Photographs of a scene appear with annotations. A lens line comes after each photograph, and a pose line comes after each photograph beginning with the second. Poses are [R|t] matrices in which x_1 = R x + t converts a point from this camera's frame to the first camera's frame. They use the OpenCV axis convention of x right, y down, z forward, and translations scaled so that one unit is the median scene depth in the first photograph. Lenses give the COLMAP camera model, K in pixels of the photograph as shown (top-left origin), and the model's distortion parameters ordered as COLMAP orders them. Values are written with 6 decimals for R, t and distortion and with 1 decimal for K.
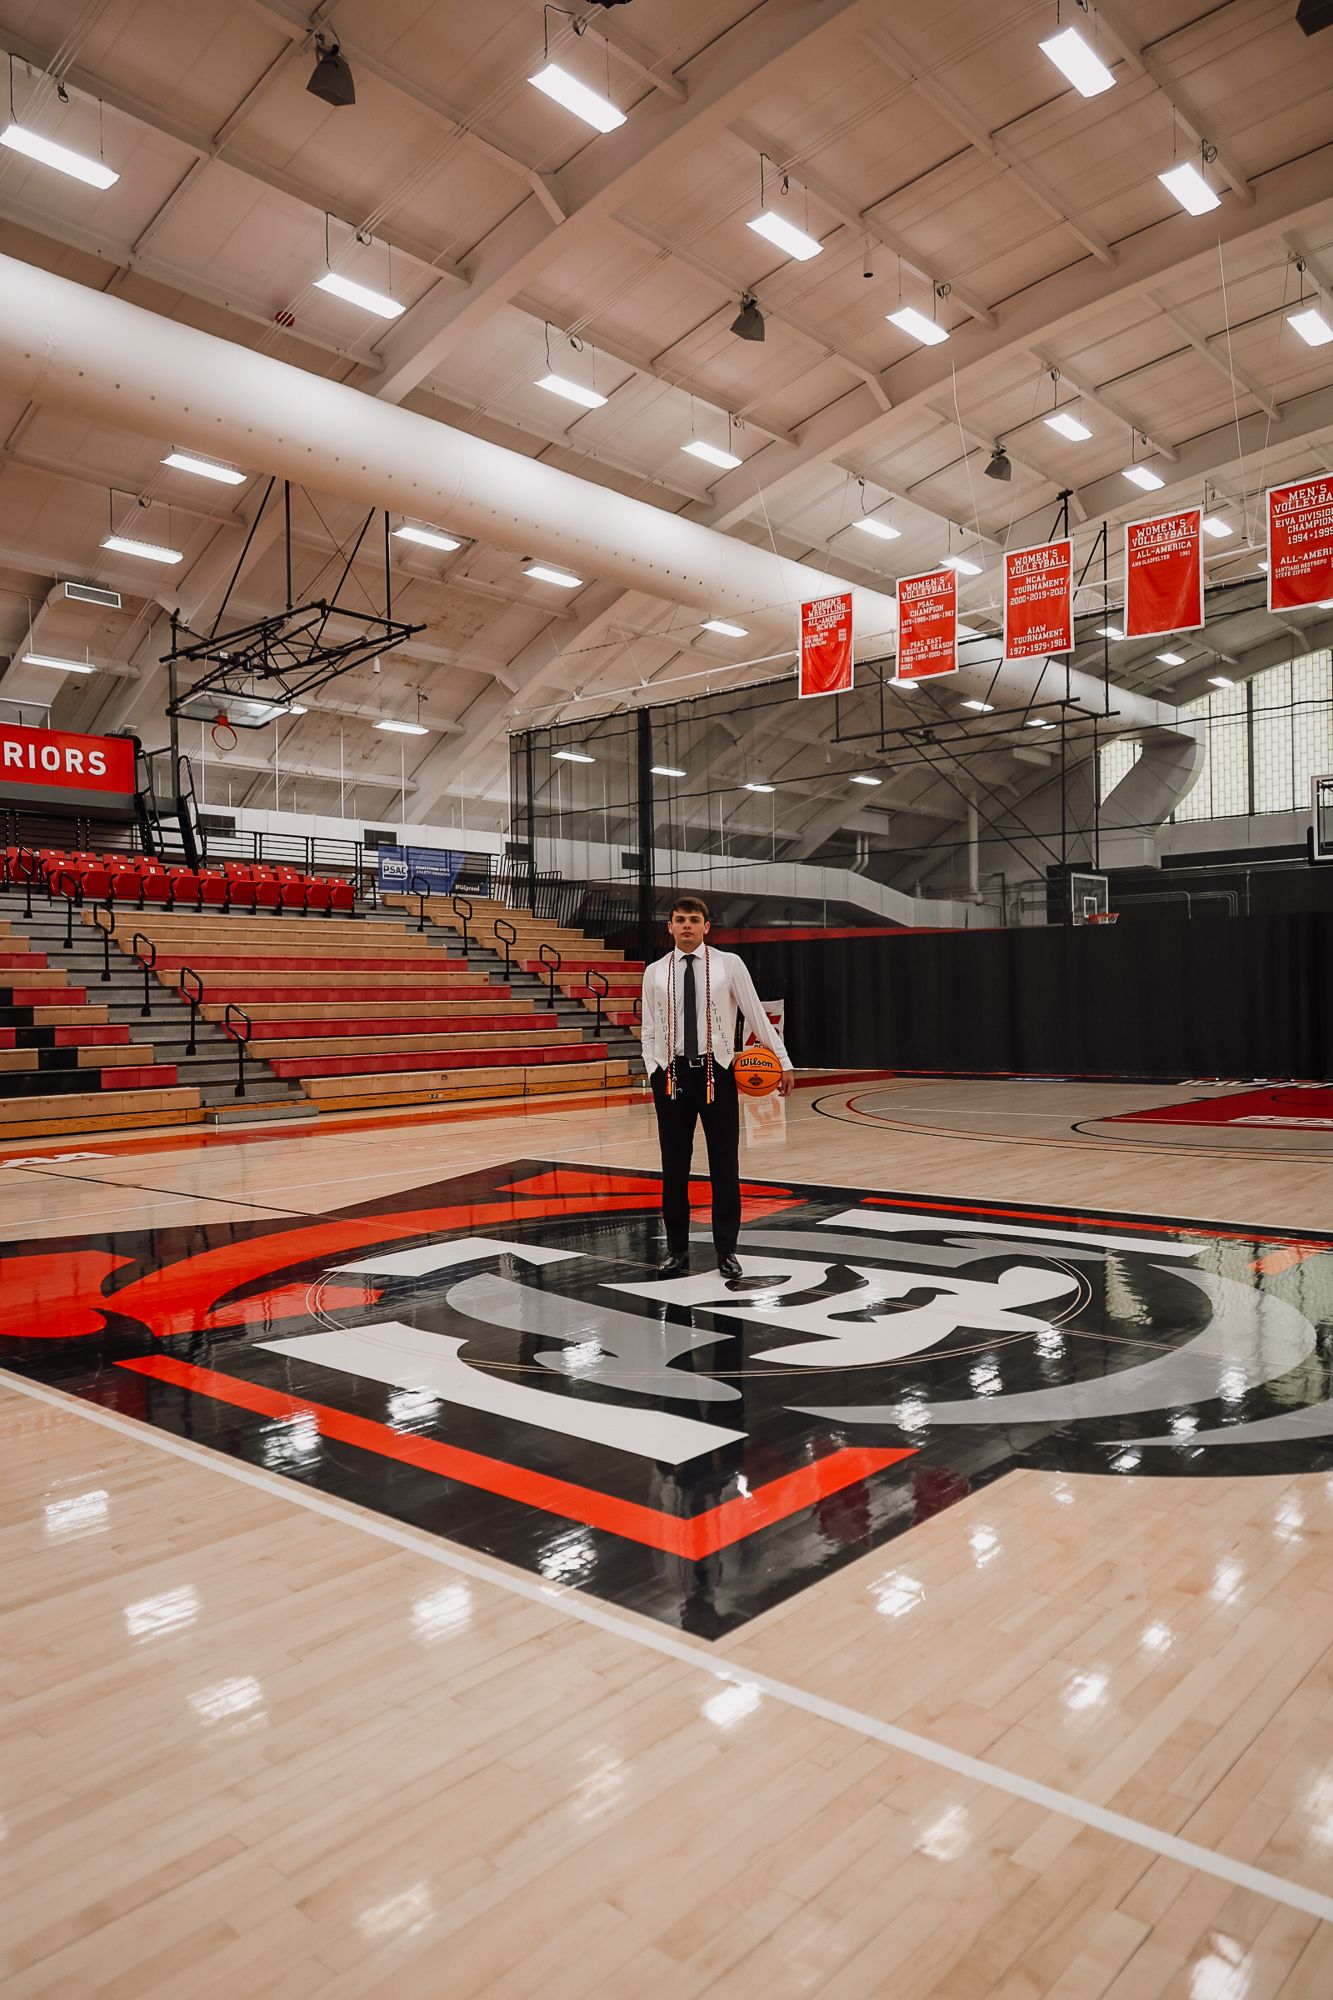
lens RADIAL K [[1381.4, 0, 674.5], [0, 1381.4, 997.0], [0, 0, 1]] dist [0.007925, 0.001599]
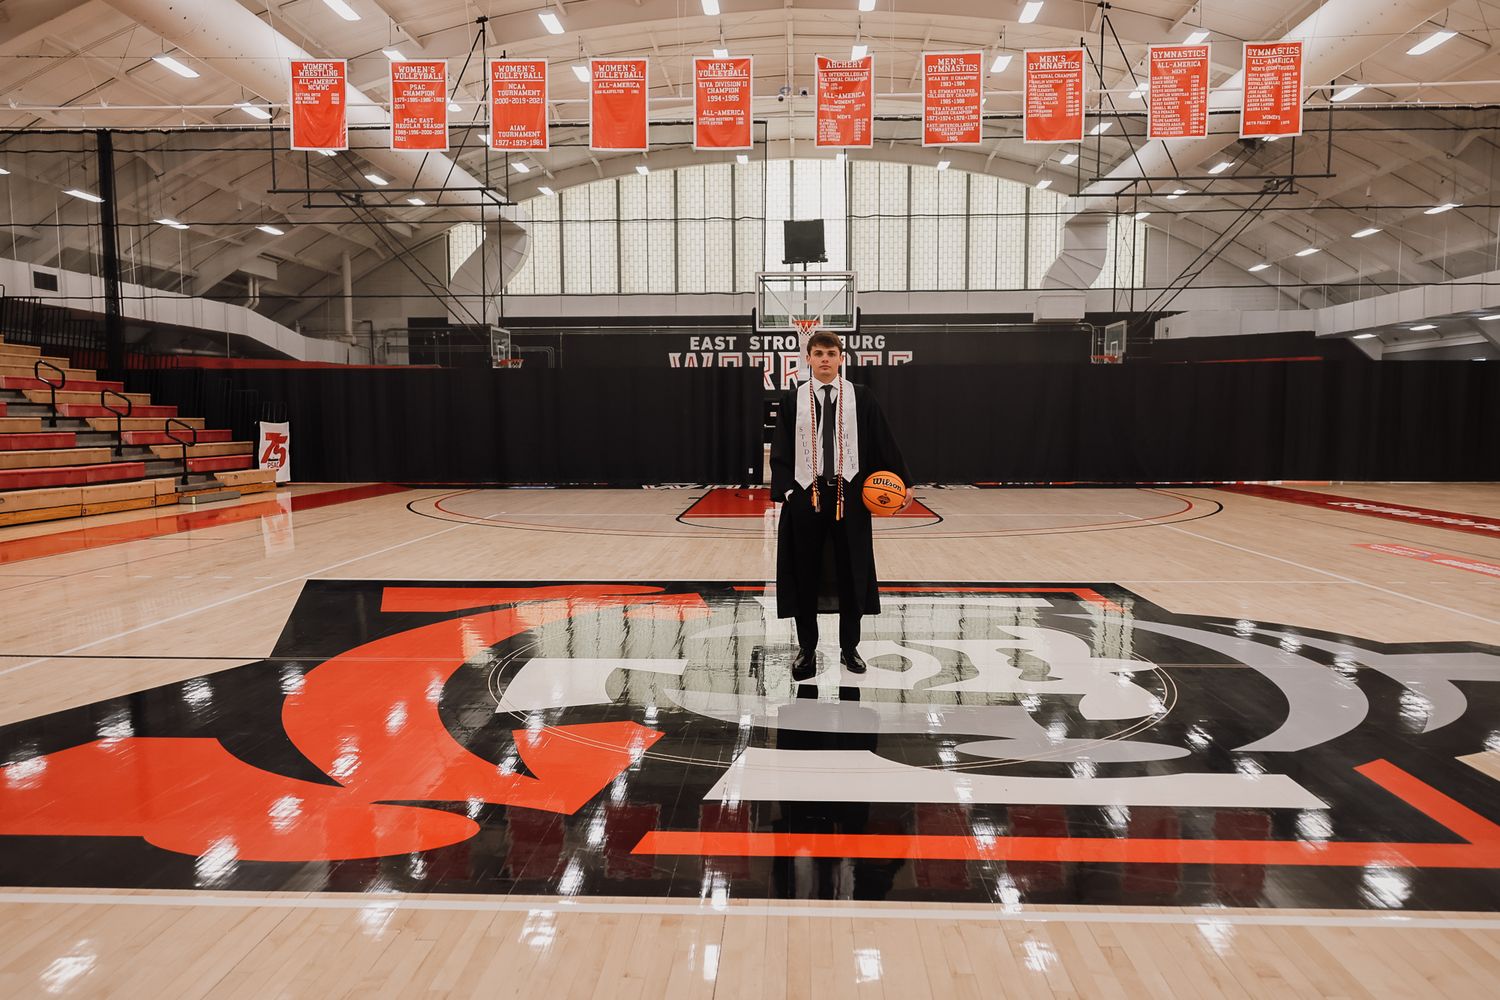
lens RADIAL K [[1036.0, 0, 754.2], [0, 1036.0, 511.1], [0, 0, 1]] dist [0.007925, 0.001599]
pose [[0.778622, -0.040117, 0.626210, -0.101754], [-0.013302, 0.996675, 0.080389, 0.000879], [-0.627353, -0.070923, 0.775499, 0.066130]]
